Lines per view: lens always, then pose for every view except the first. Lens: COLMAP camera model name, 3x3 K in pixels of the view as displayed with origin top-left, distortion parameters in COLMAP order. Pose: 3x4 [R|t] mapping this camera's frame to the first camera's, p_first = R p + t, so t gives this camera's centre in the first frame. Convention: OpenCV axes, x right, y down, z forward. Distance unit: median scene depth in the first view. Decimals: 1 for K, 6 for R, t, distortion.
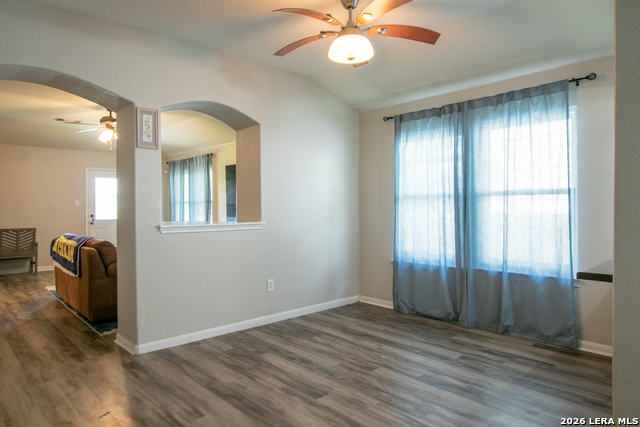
lens RADIAL K [[423.1, 0, 325.1], [0, 423.1, 208.8], [0, 0, 1]] dist [0.003303, -0.004415]
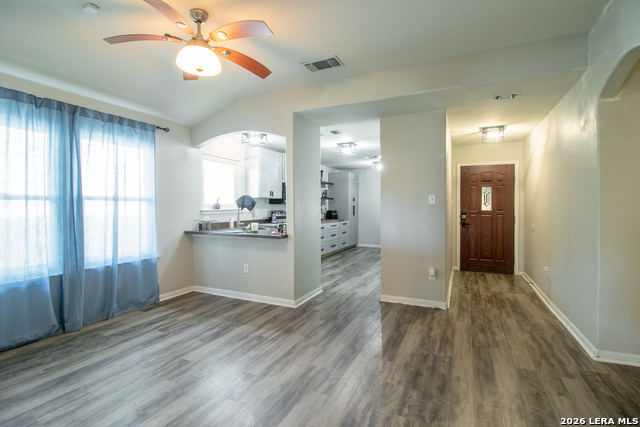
lens RADIAL K [[295.8, 0, 324.4], [0, 295.8, 210.6], [0, 0, 1]] dist [-0.000159, -0.012840]
pose [[-0.383133, -0.003346, 0.923687, -0.561980], [0.009371, 0.999928, 0.007509, -0.003890], [-0.923646, 0.011532, -0.383074, 0.756123]]
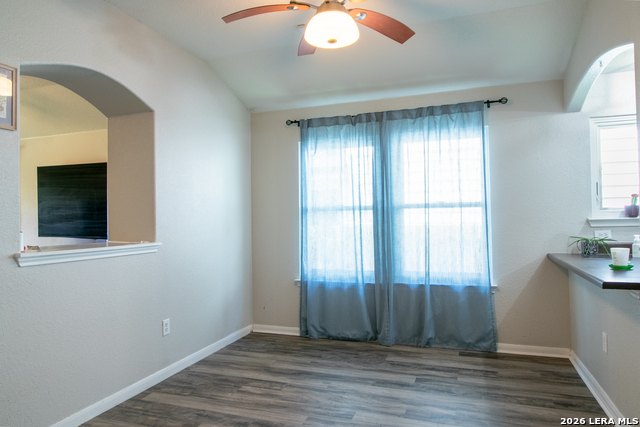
lens RADIAL K [[423.1, 0, 325.1], [0, 423.1, 208.8], [0, 0, 1]] dist [0.003303, -0.004415]
pose [[0.882921, 0.003262, 0.469510, -0.255308], [0.012124, 0.999484, -0.029744, -0.002790], [-0.469365, 0.031954, 0.882426, 0.219535]]
